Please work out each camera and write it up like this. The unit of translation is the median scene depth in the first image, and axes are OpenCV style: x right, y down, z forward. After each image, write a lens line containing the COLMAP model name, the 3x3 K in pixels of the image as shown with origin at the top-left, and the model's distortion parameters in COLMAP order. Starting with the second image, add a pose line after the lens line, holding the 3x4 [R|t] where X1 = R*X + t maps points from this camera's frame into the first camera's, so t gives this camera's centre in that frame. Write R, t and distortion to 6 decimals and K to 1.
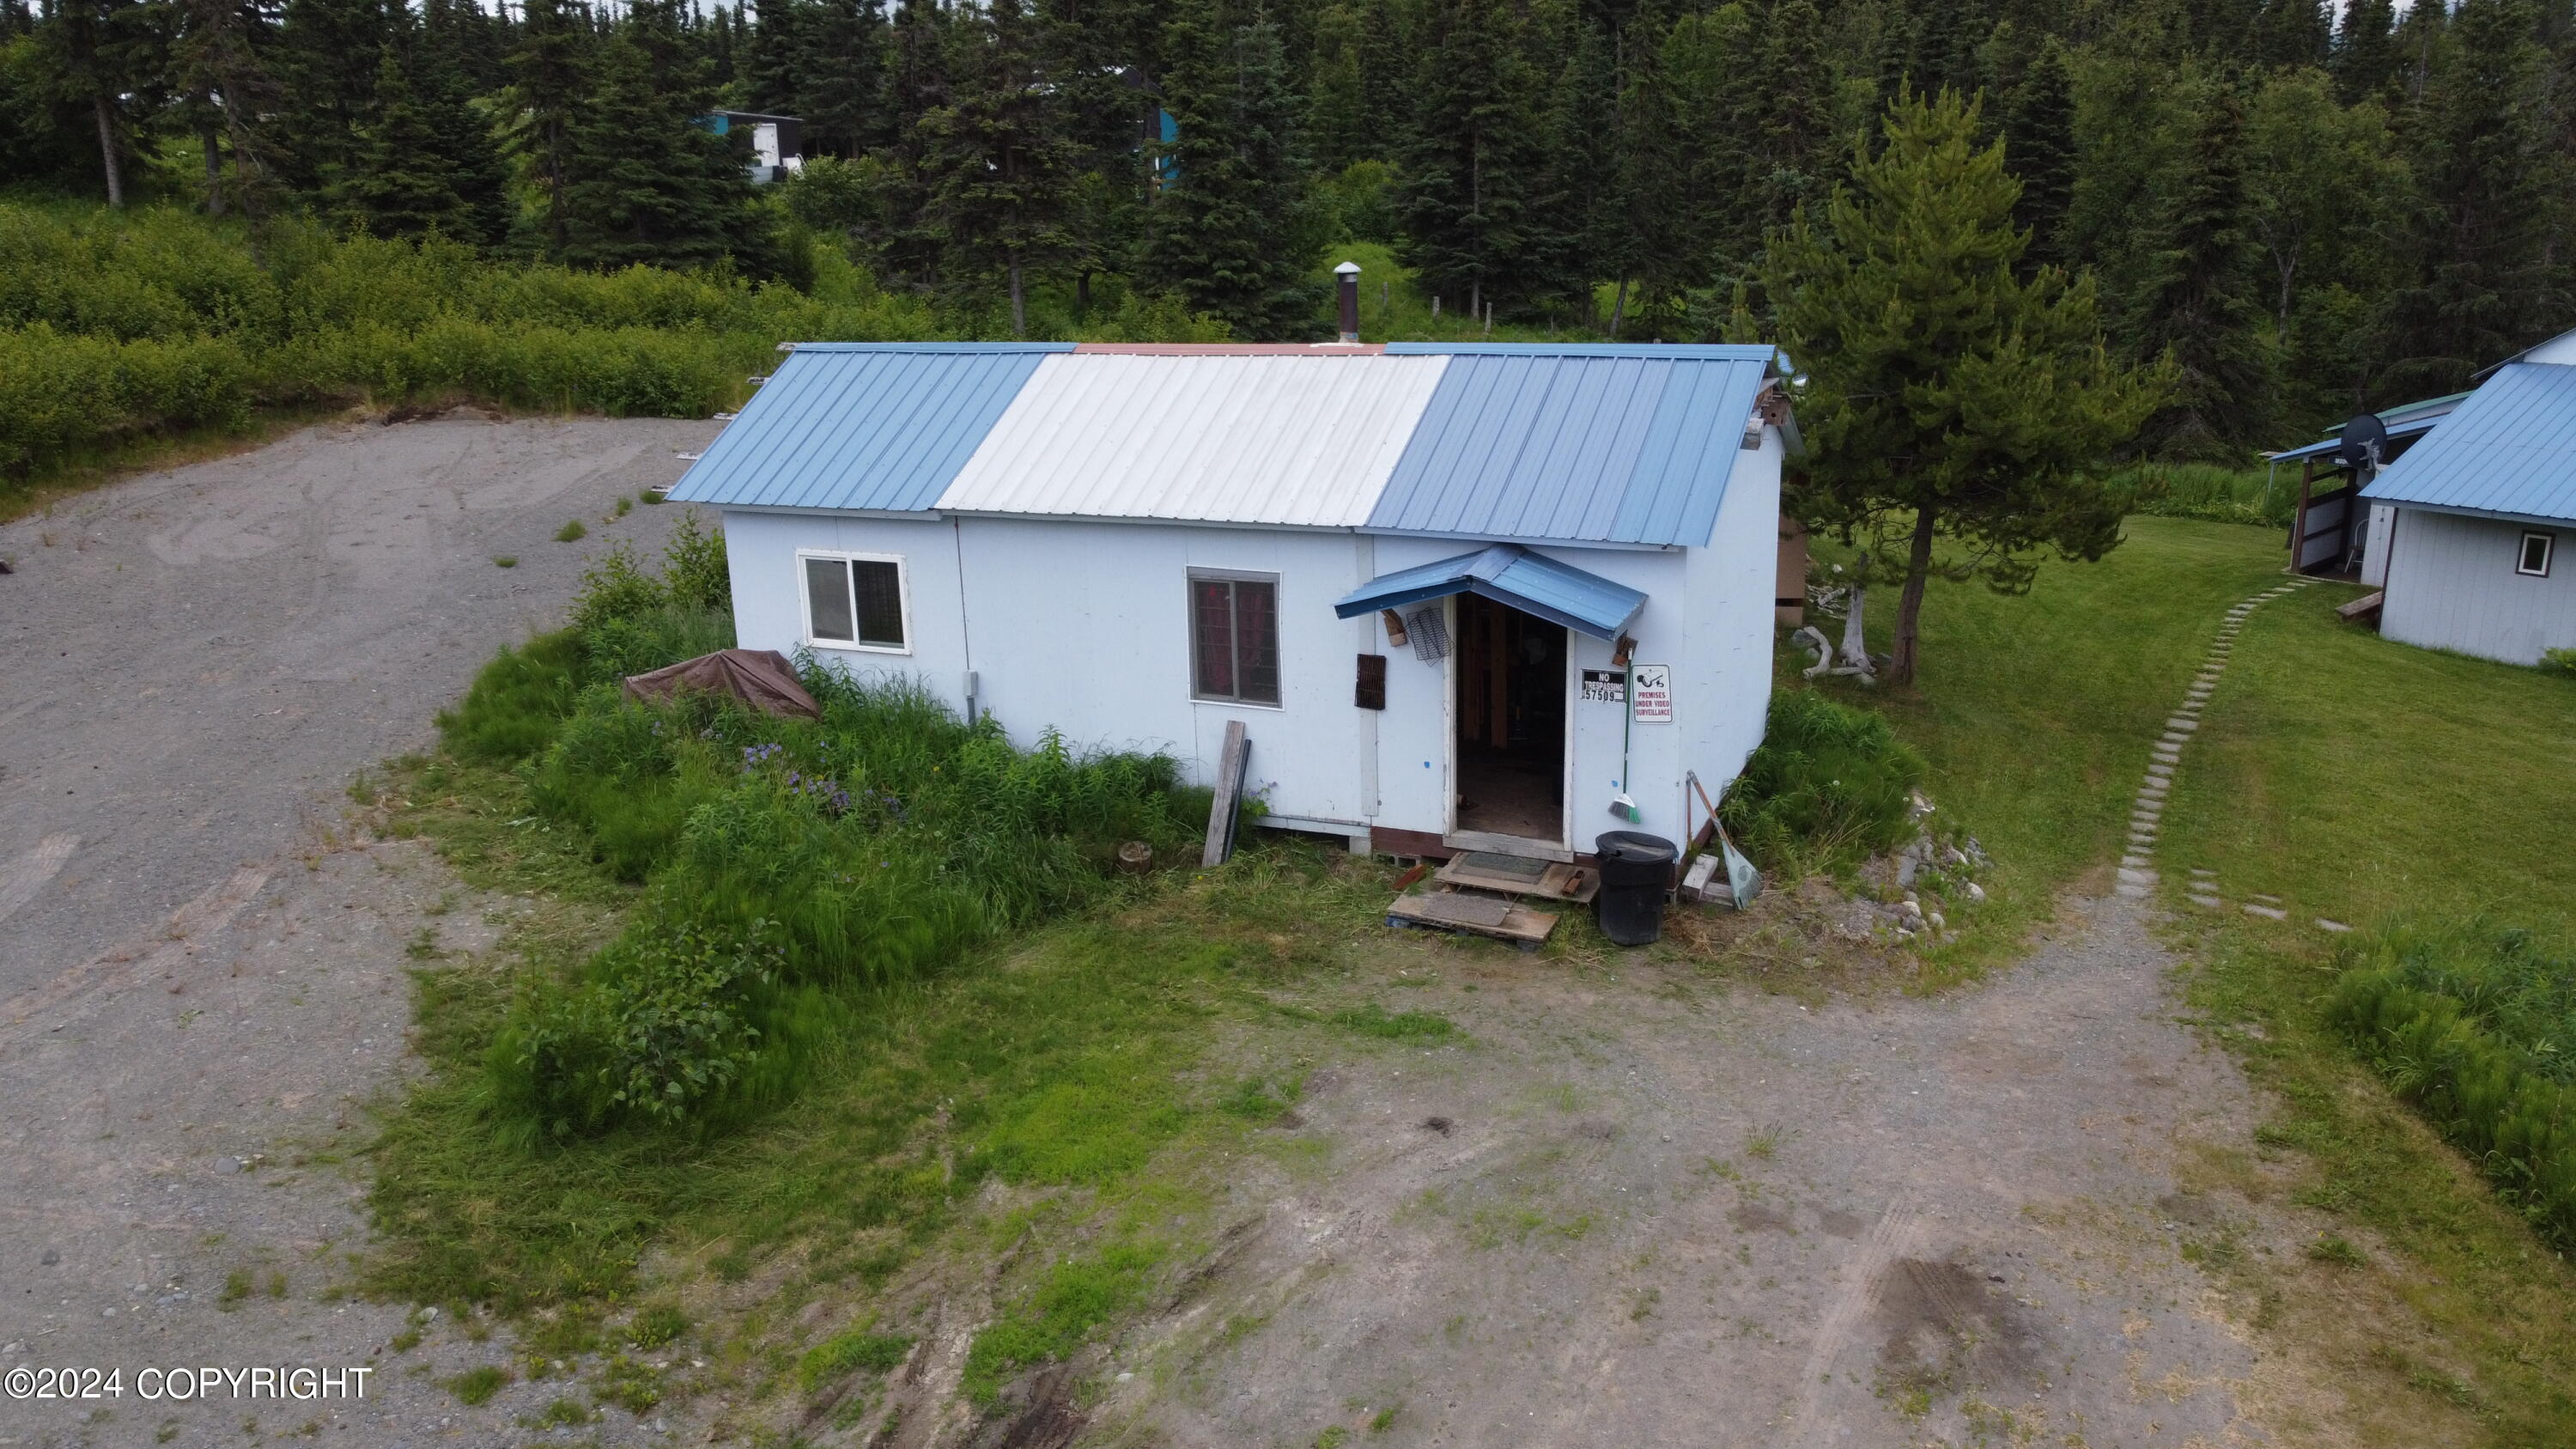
lens RADIAL K [[1958.7, 0, 1276.5], [0, 1958.7, 735.9], [0, 0, 1]] dist [0.017042, -0.016366]
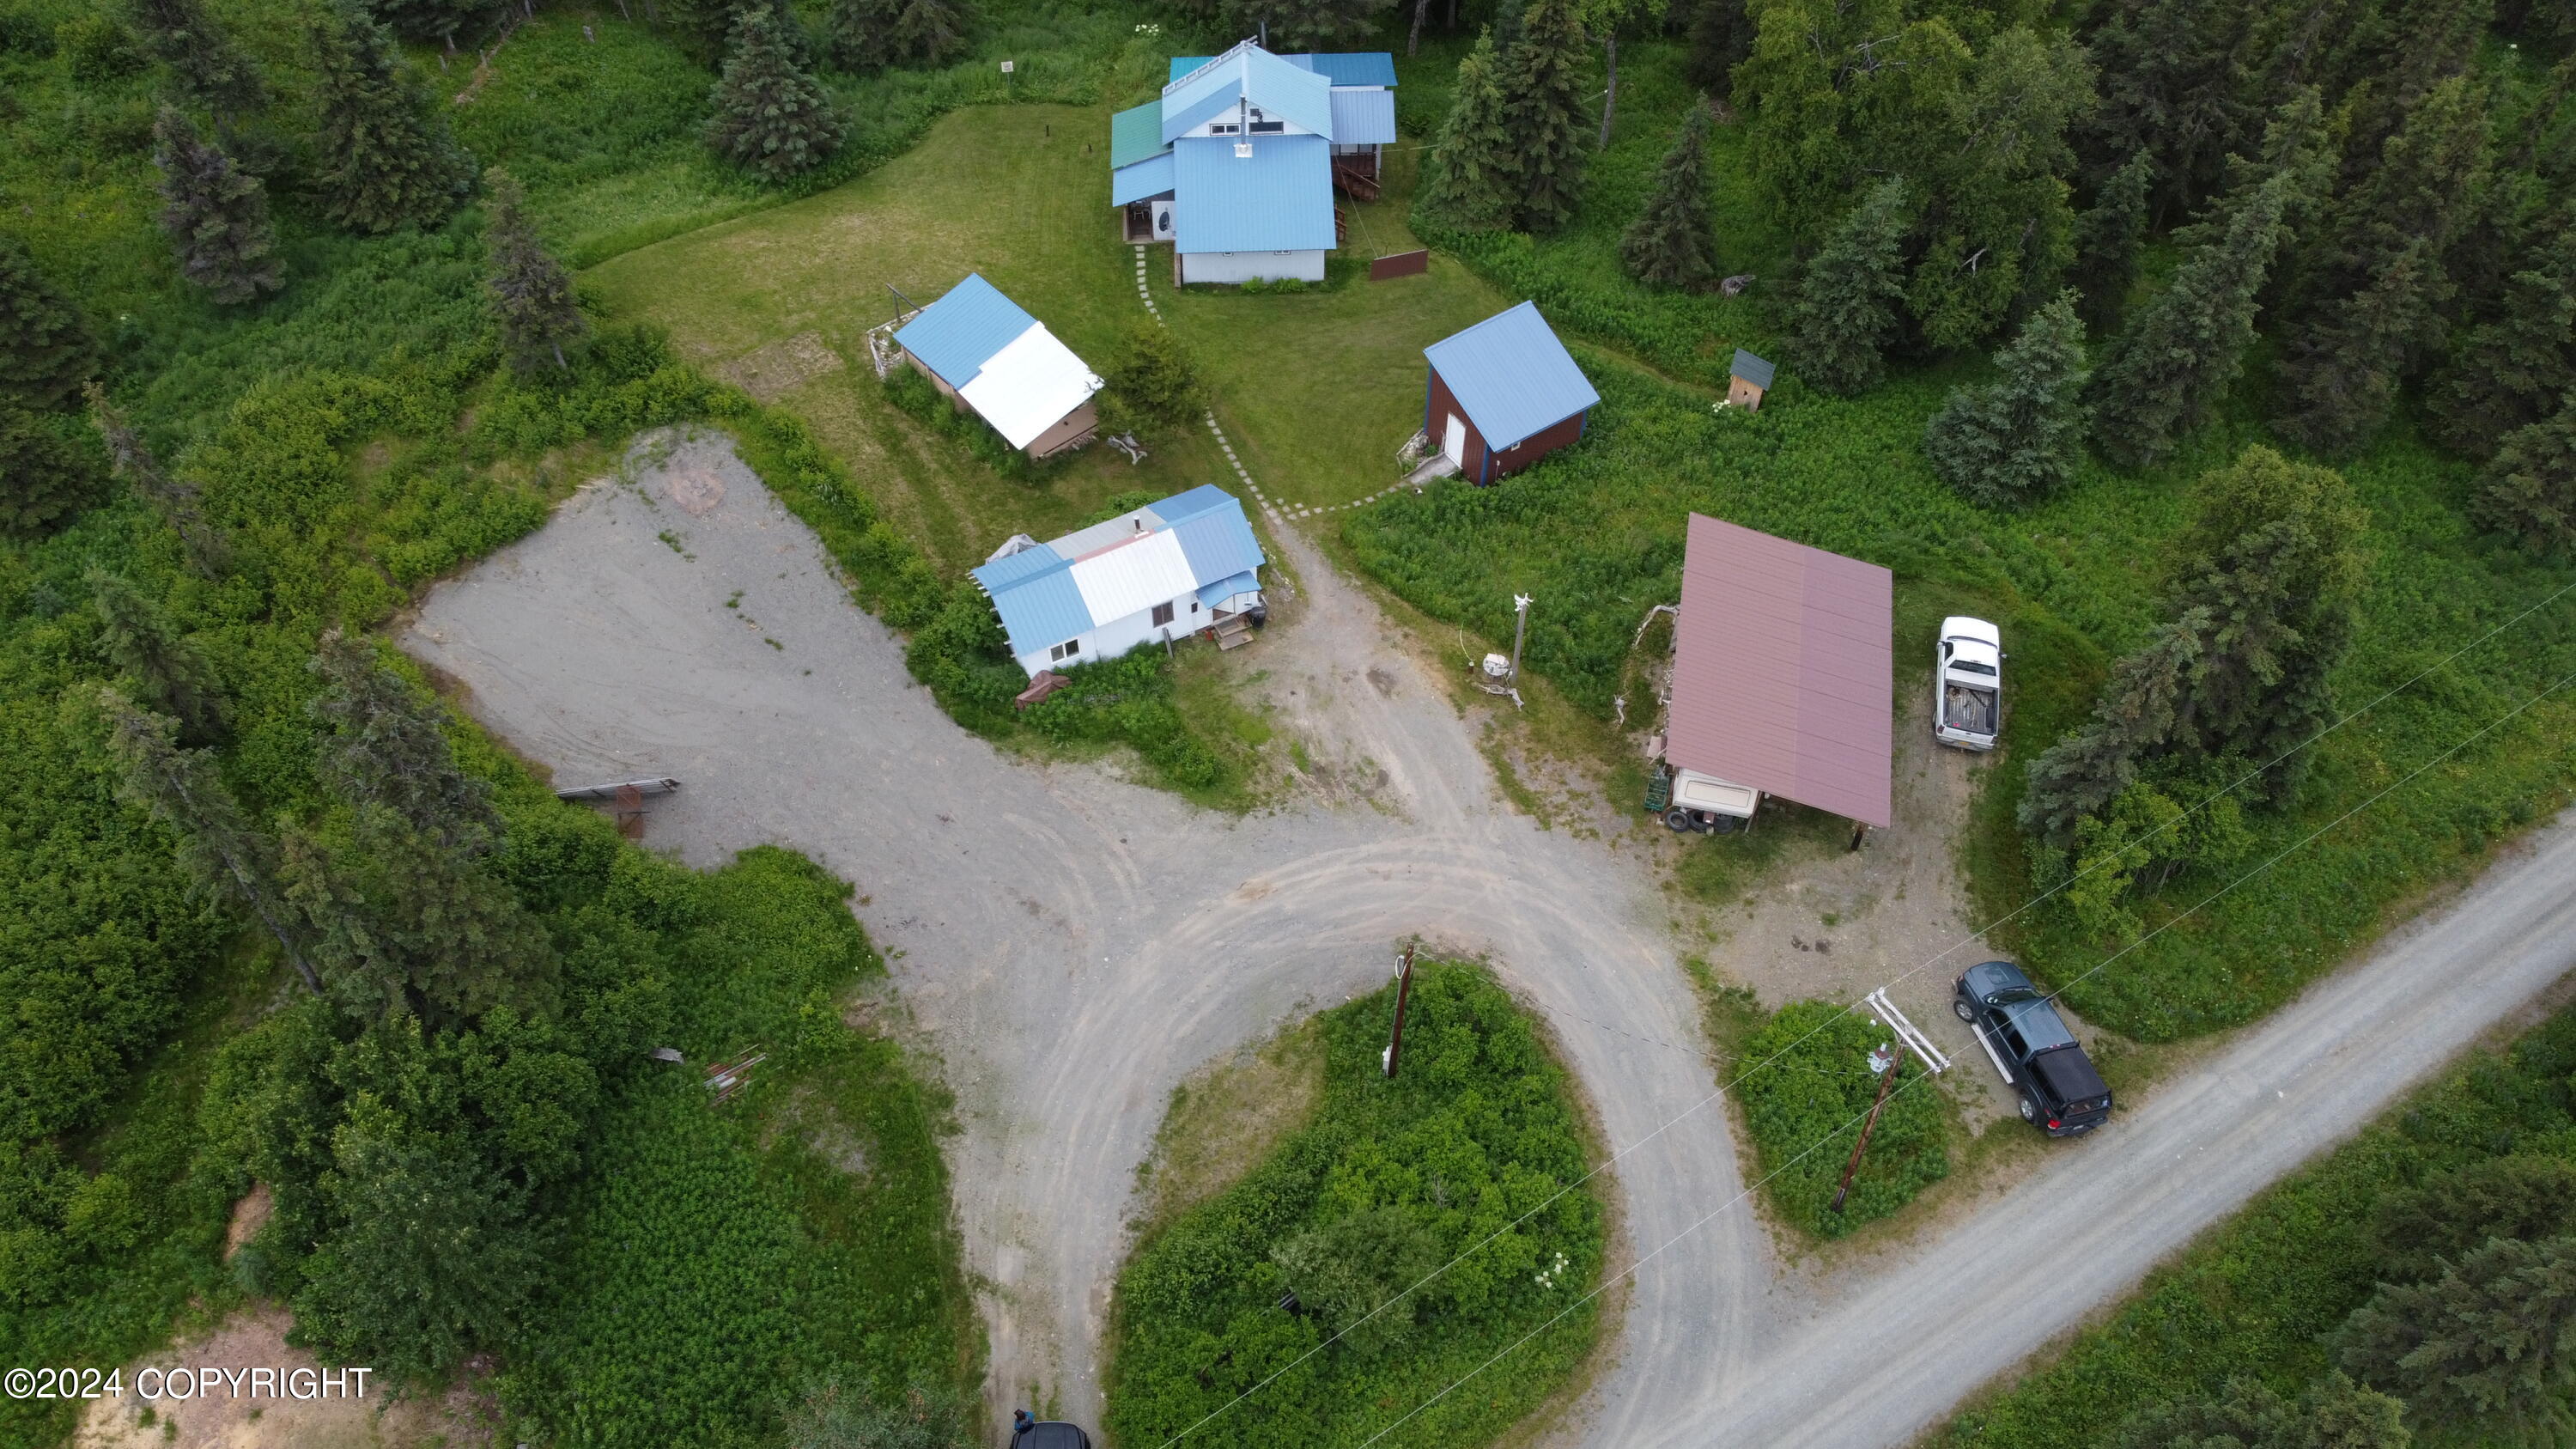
lens RADIAL K [[1958.7, 0, 1268.9], [0, 1958.7, 728.2], [0, 0, 1]] dist [0.017042, -0.016366]
pose [[0.637282, -0.595179, 0.489524, -0.628037], [0.223074, 0.750503, 0.622080, -0.733723], [-0.737638, -0.287240, 0.611051, -0.551447]]
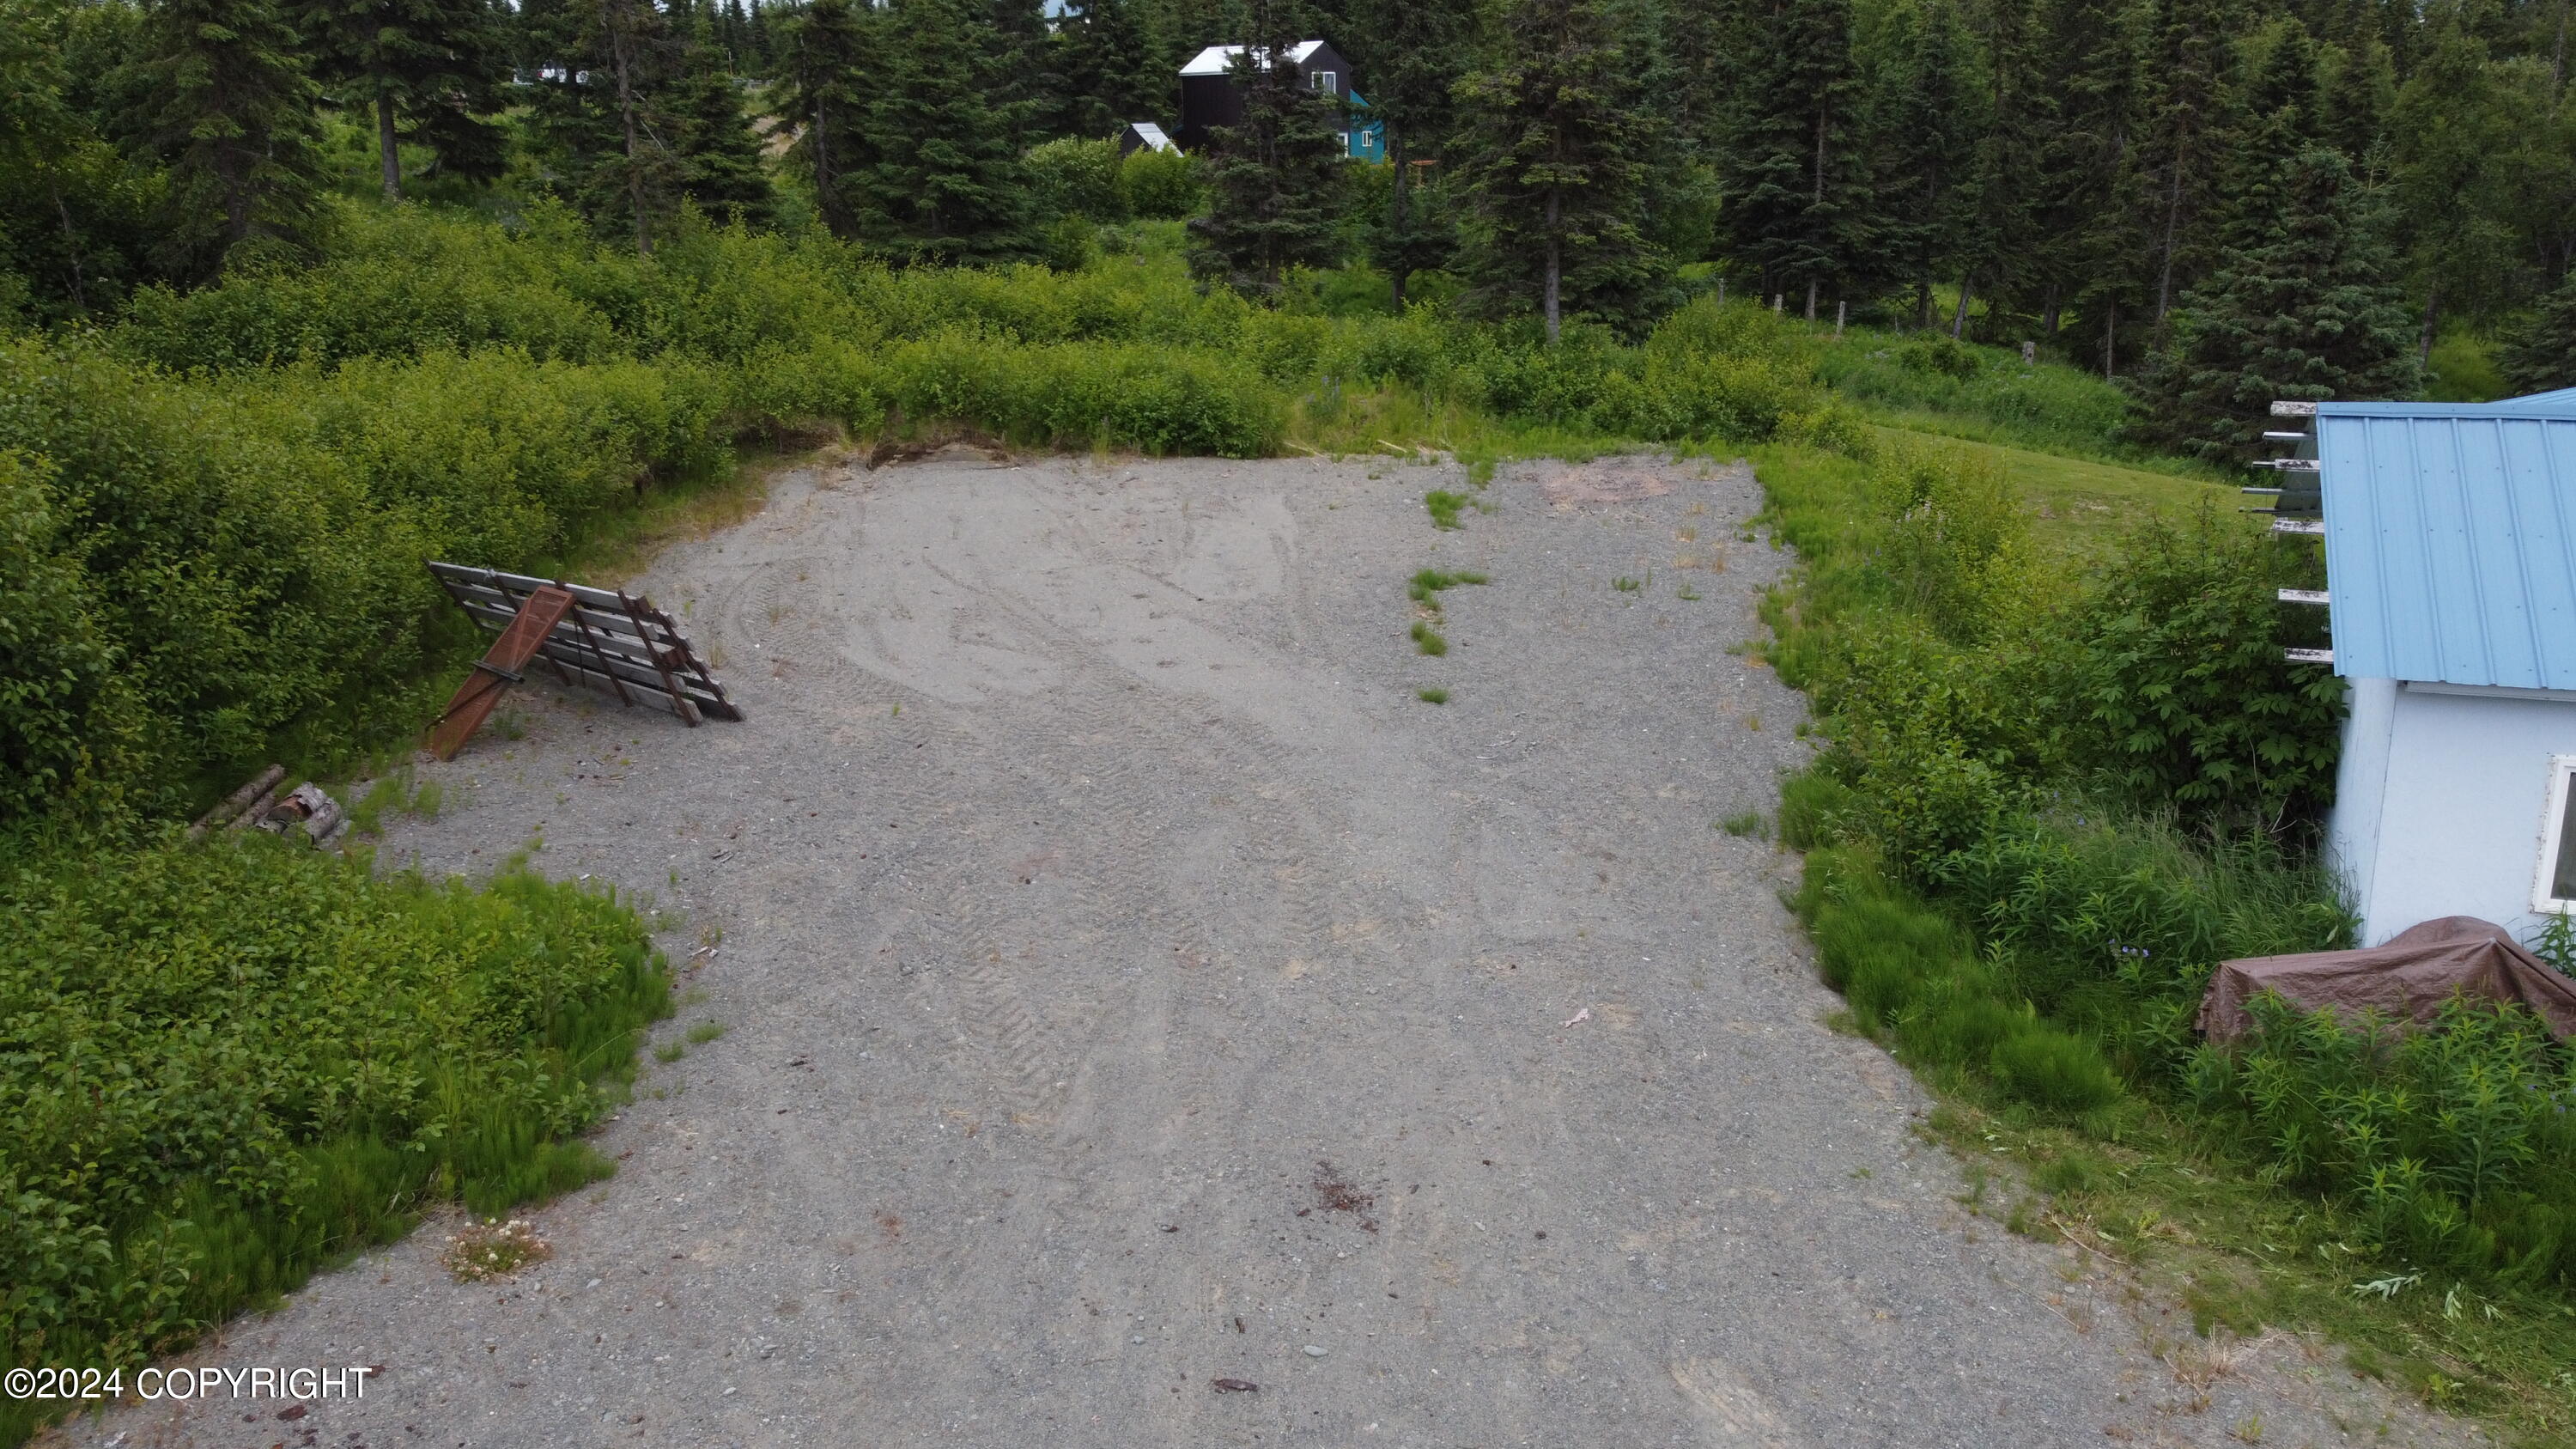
lens RADIAL K [[1958.7, 0, 1280.8], [0, 1958.7, 730.9], [0, 0, 1]] dist [0.017042, -0.016366]
pose [[0.999339, -0.009608, 0.035055, -0.213253], [0.009521, 0.999951, 0.002633, -0.035202], [-0.035079, -0.002297, 0.999382, 0.133749]]
